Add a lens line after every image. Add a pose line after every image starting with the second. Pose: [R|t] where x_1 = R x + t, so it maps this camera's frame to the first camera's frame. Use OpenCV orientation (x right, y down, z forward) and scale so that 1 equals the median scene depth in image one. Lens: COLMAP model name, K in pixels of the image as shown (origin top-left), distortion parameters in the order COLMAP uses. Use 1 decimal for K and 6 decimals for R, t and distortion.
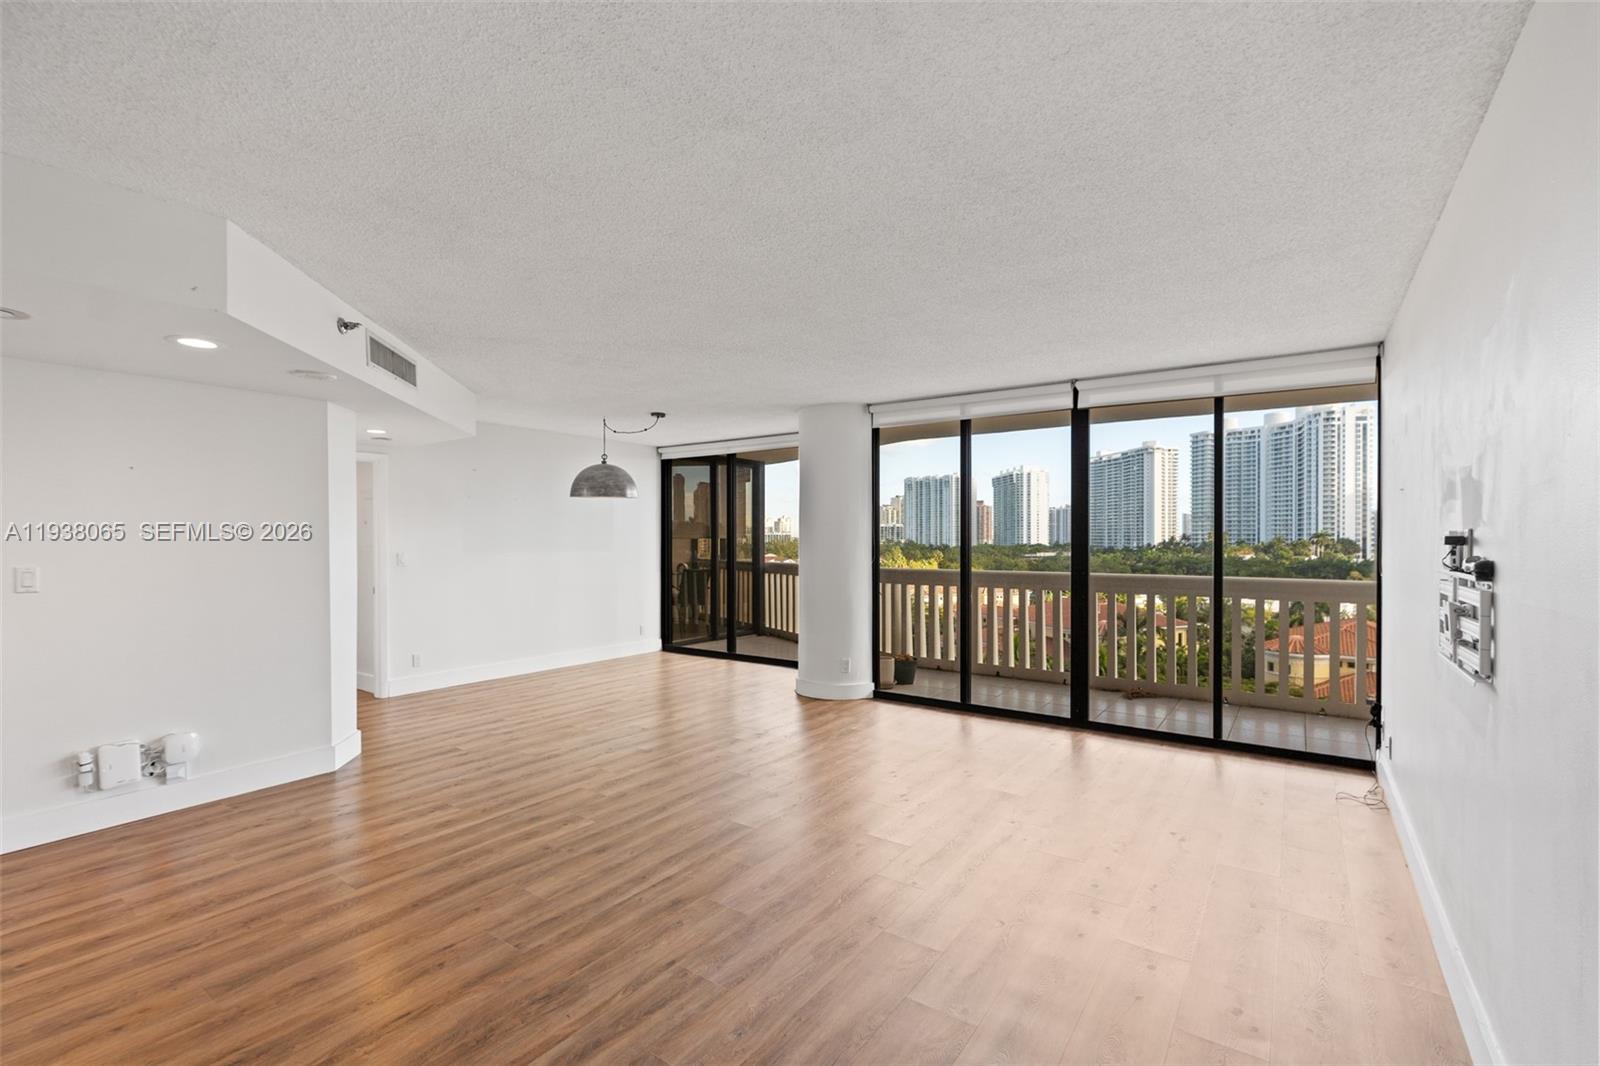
lens RADIAL K [[714.0, 0, 810.2], [0, 714.0, 538.7], [0, 0, 1]] dist [-0.011030, 0.004214]
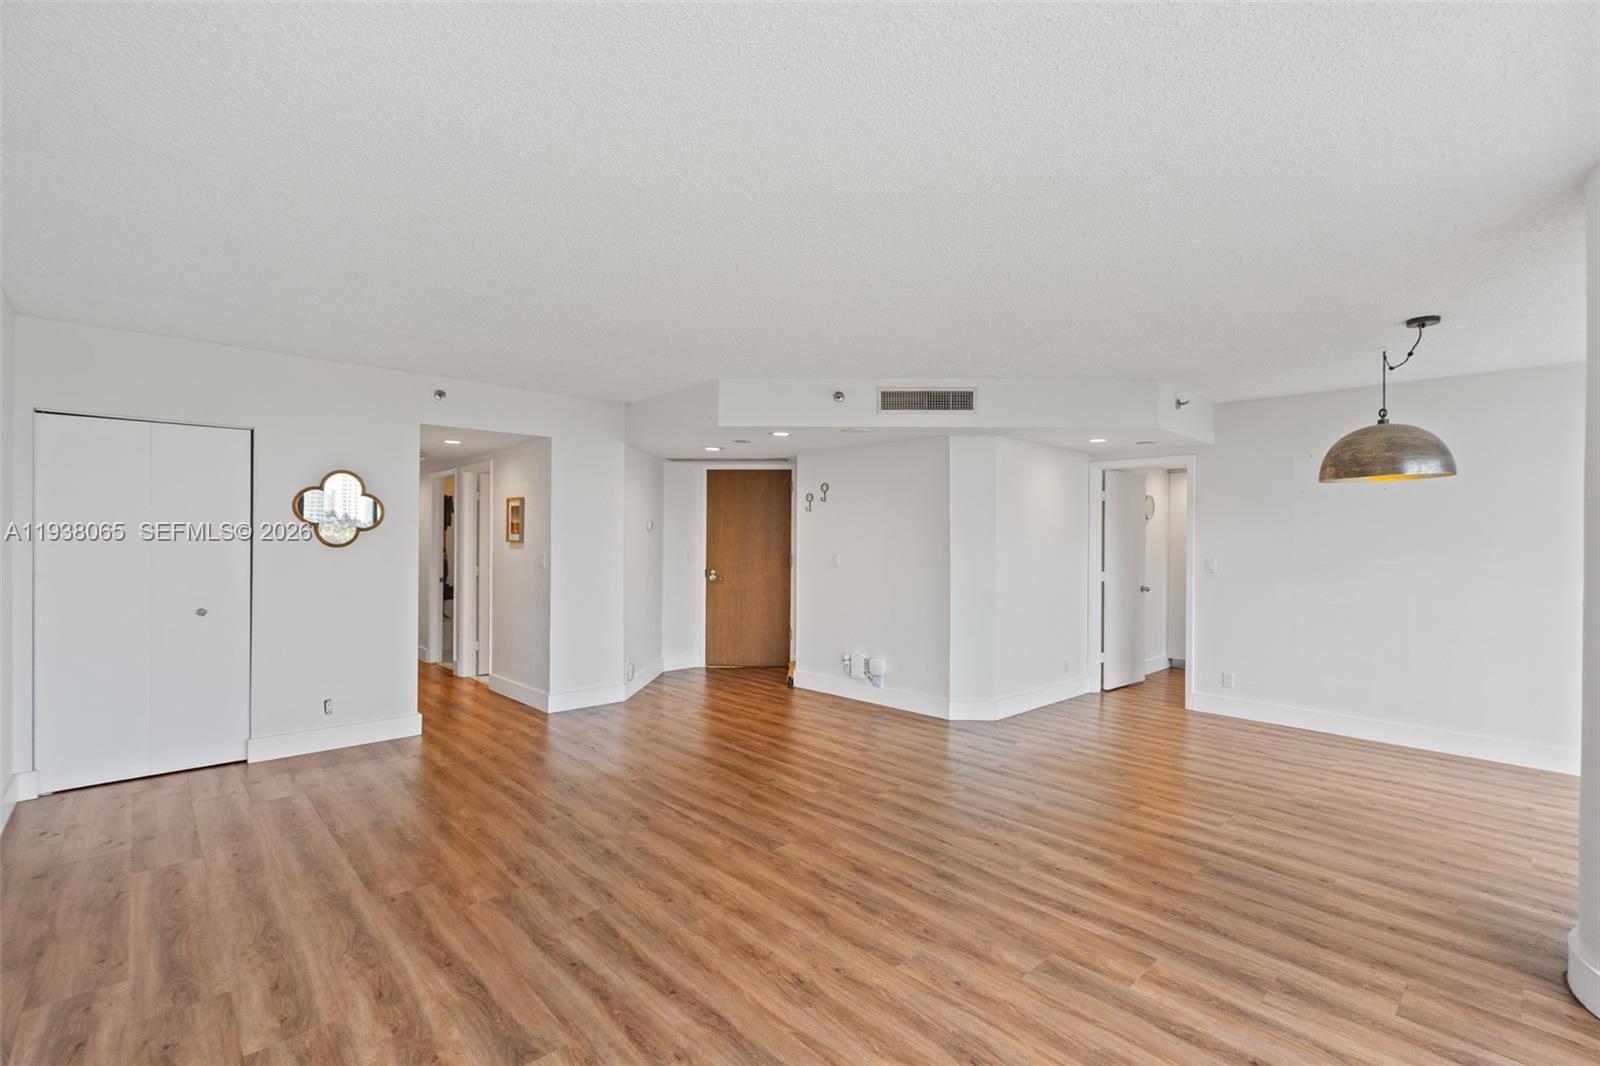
lens RADIAL K [[714.0, 0, 799.0], [0, 714.0, 547.7], [0, 0, 1]] dist [-0.011030, 0.004214]
pose [[-0.214850, 0.009859, -0.976597, 0.753716], [-0.009961, 0.999875, 0.012286, -0.001588], [0.976596, 0.012367, -0.214725, 1.148764]]
